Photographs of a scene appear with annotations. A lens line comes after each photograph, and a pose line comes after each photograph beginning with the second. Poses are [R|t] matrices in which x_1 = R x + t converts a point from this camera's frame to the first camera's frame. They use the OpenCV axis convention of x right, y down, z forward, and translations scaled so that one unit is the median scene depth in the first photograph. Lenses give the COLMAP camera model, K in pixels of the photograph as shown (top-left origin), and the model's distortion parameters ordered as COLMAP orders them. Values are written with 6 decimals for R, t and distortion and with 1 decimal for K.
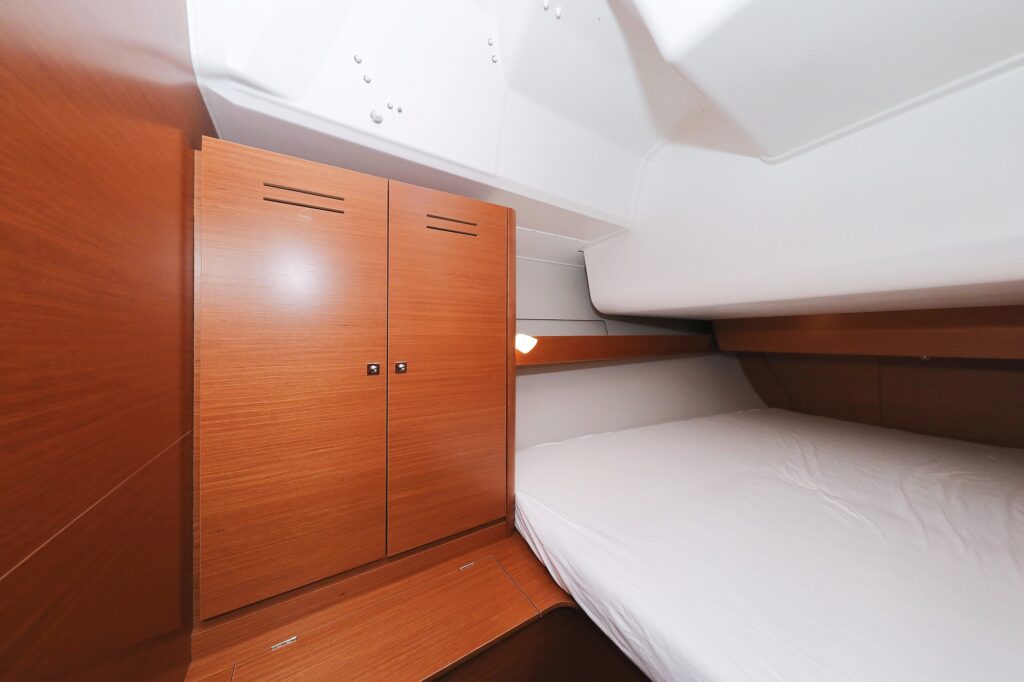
lens RADIAL K [[317.0, 0, 512.8], [0, 317.0, 336.9], [0, 0, 1]] dist [0.000918, -0.000459]
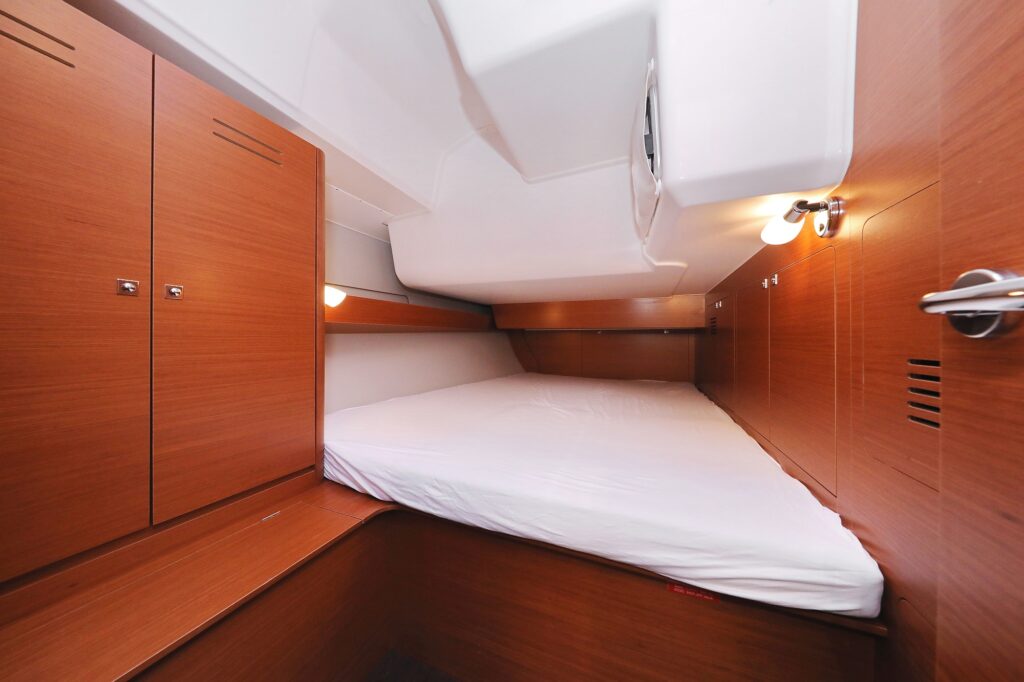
lens RADIAL K [[317.0, 0, 509.9], [0, 317.0, 340.7], [0, 0, 1]] dist [0.000918, -0.000459]
pose [[0.812151, -0.002988, 0.583439, -0.103388], [-0.001170, 0.999977, 0.006750, 0.176951], [-0.583446, -0.006165, 0.812129, -0.143764]]
